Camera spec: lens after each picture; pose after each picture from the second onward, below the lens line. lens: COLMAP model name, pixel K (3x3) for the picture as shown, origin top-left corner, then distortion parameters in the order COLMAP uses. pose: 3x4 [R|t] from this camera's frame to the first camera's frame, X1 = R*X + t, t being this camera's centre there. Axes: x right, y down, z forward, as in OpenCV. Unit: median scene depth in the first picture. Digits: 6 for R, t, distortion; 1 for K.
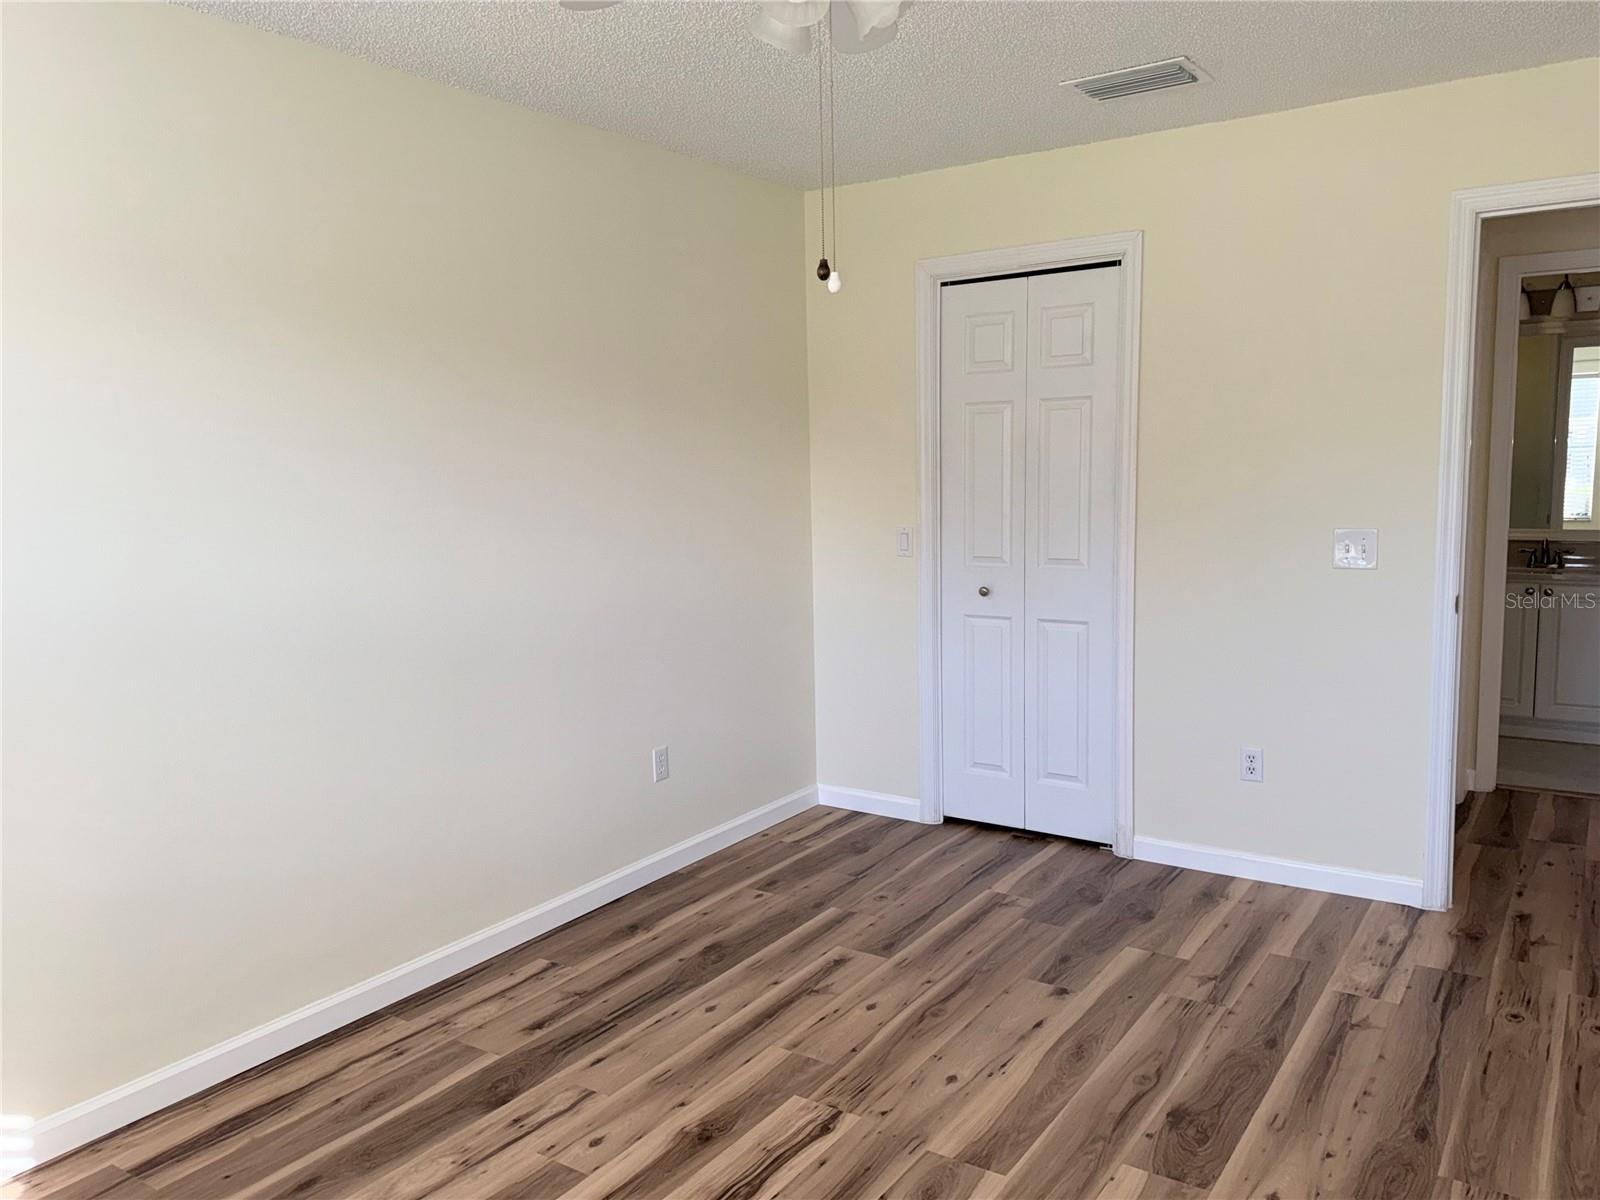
lens RADIAL K [[1203.4, 0, 786.0], [0, 1203.4, 667.4], [0, 0, 1]] dist [0.011200, -0.002023]
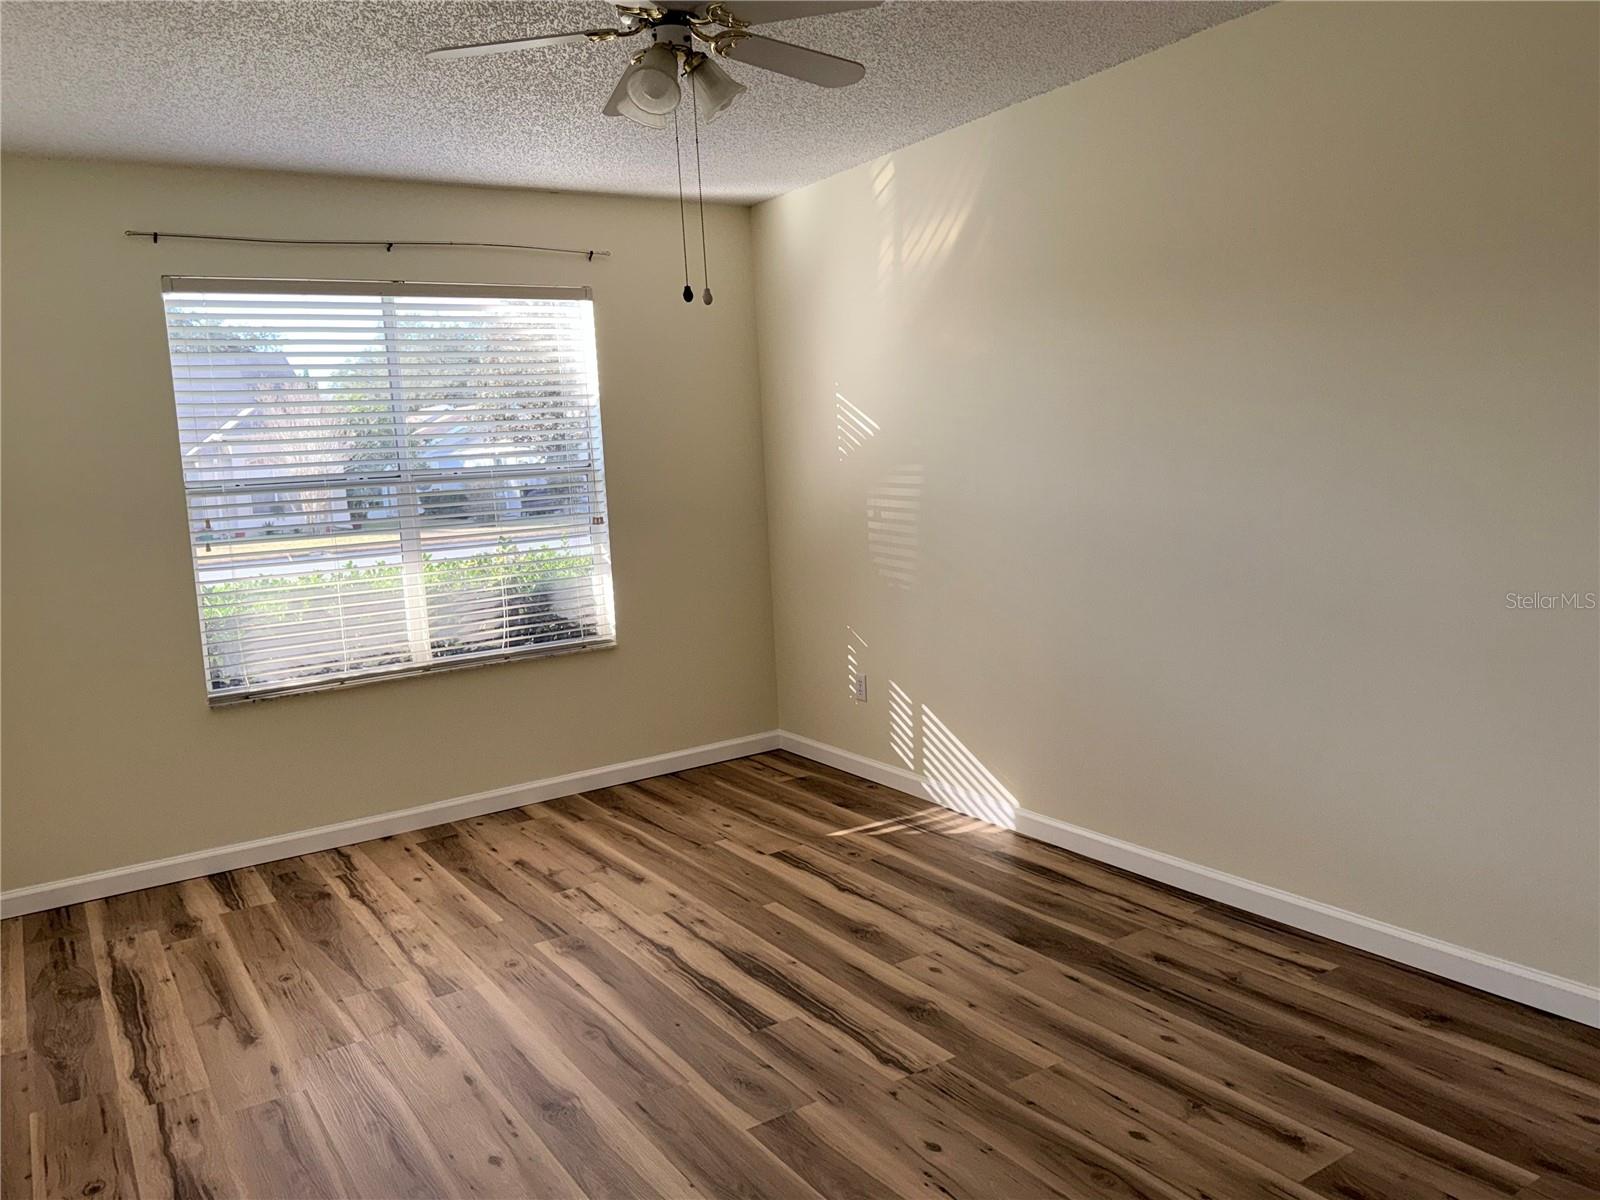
lens RADIAL K [[1215.5, 0, 798.9], [0, 1215.5, 596.7], [0, 0, 1]] dist [0.030140, -0.002906]
pose [[-0.381483, 0.159926, -0.910436, 0.862428], [-0.093556, 0.973183, 0.210149, -0.205717], [0.919629, 0.165346, -0.356291, 1.100729]]
